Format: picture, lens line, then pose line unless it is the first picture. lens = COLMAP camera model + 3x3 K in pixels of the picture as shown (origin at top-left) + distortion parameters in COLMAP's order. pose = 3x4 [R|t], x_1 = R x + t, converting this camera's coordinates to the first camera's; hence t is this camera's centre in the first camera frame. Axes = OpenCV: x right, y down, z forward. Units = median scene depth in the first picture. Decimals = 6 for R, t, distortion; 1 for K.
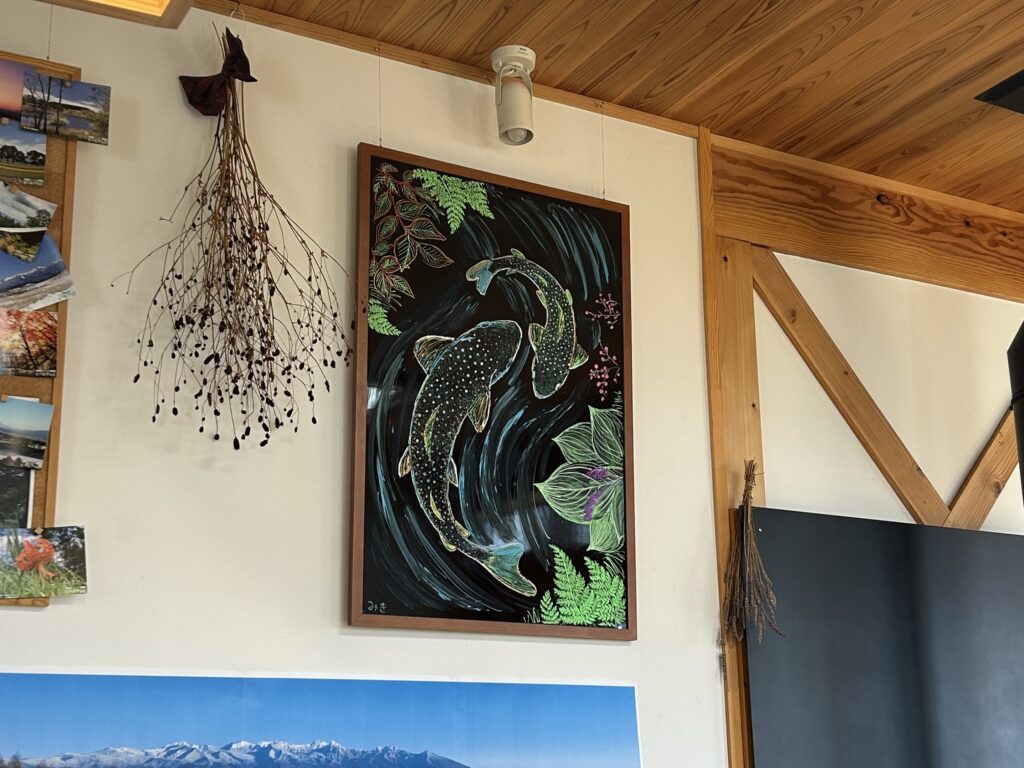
lens RADIAL K [[1719.6, 0, 513.3], [0, 1719.6, 383.4], [0, 0, 1]] dist [0.173286, 0.000000]
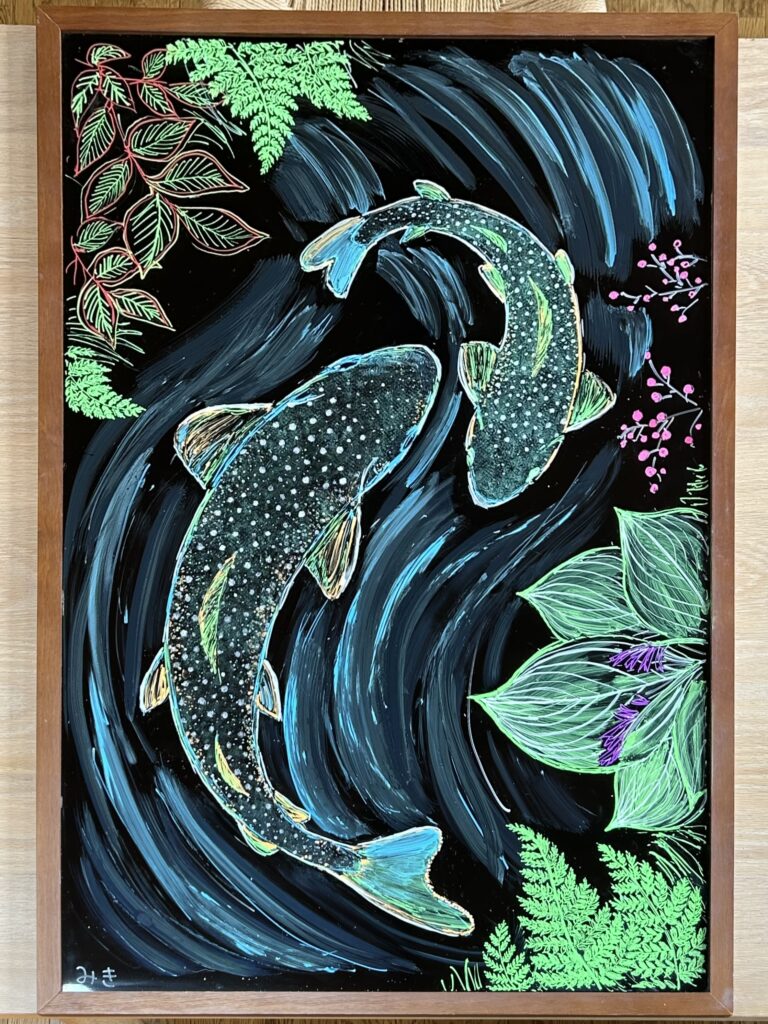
lens RADIAL K [[992.5, 0, 383.2], [0, 992.5, 517.9], [0, 0, 1]] dist [0.039772, 0.000000]
pose [[0.837985, 0.004689, -0.545674, 0.139545], [0.124884, 0.971777, 0.200132, -0.045991], [0.531212, -0.235853, 0.813749, 0.774247]]
